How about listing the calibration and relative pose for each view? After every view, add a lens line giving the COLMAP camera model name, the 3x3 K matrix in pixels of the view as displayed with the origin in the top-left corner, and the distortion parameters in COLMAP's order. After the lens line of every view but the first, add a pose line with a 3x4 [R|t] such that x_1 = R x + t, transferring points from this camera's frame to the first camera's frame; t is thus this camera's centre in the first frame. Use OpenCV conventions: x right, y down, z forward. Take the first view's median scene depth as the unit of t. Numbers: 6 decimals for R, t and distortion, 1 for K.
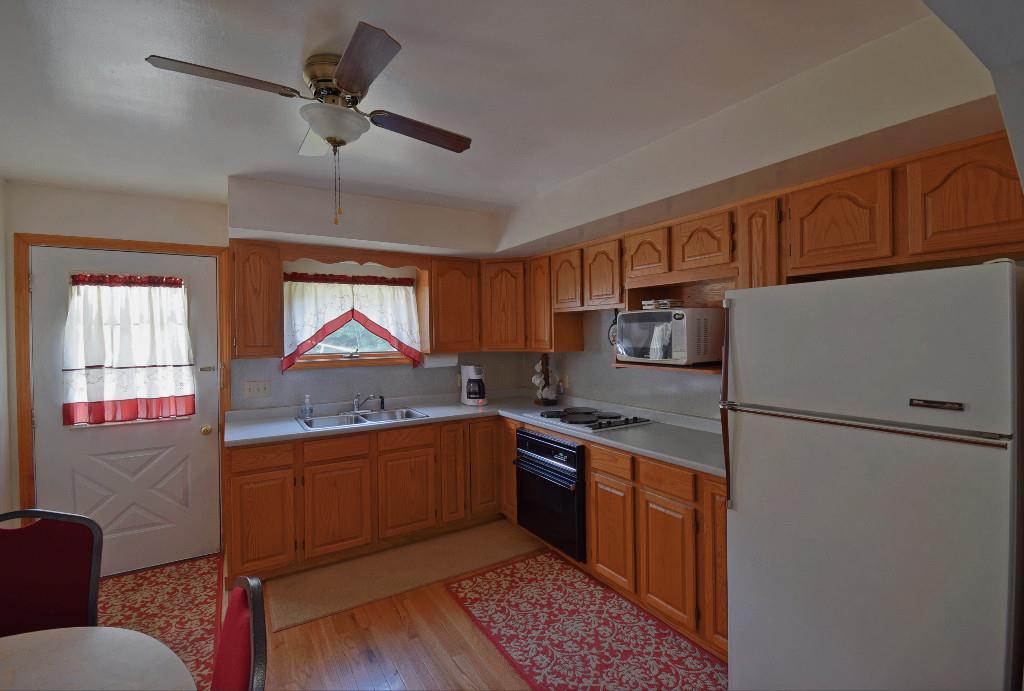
lens RADIAL K [[461.1, 0, 511.6], [0, 461.1, 337.0], [0, 0, 1]] dist [0.000442, 0.000019]
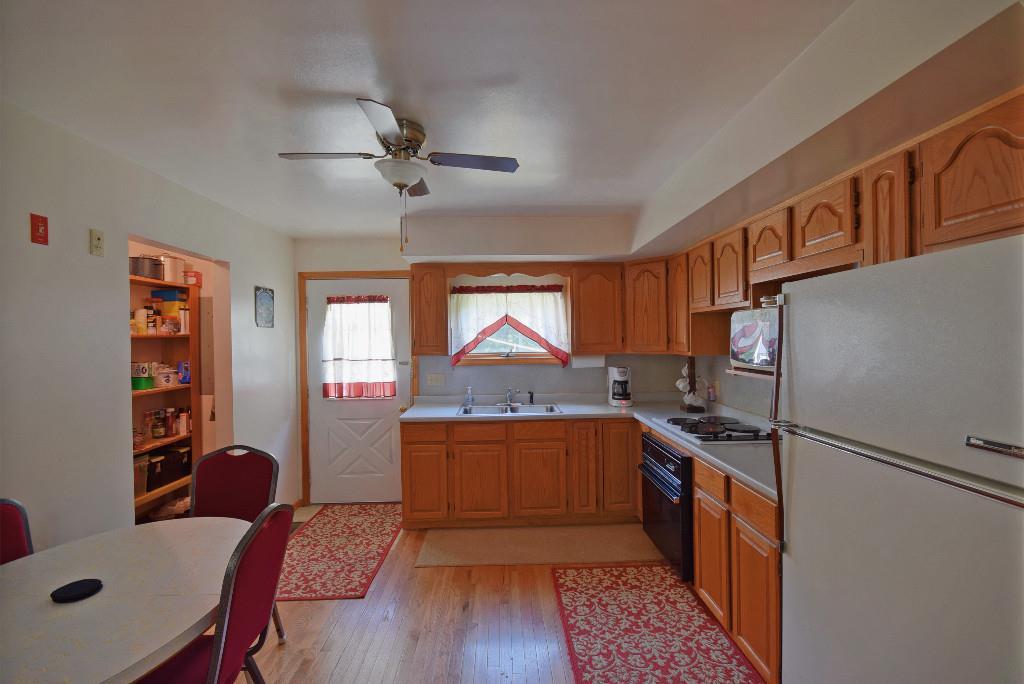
lens RADIAL K [[443.2, 0, 512.0], [0, 443.2, 342.0], [0, 0, 1]] dist [0.000478, -0.000099]
pose [[0.865123, 0.005047, -0.501534, 0.268432], [-0.000392, 0.999956, 0.009387, -0.003181], [0.501559, -0.007924, 0.865087, 0.052112]]
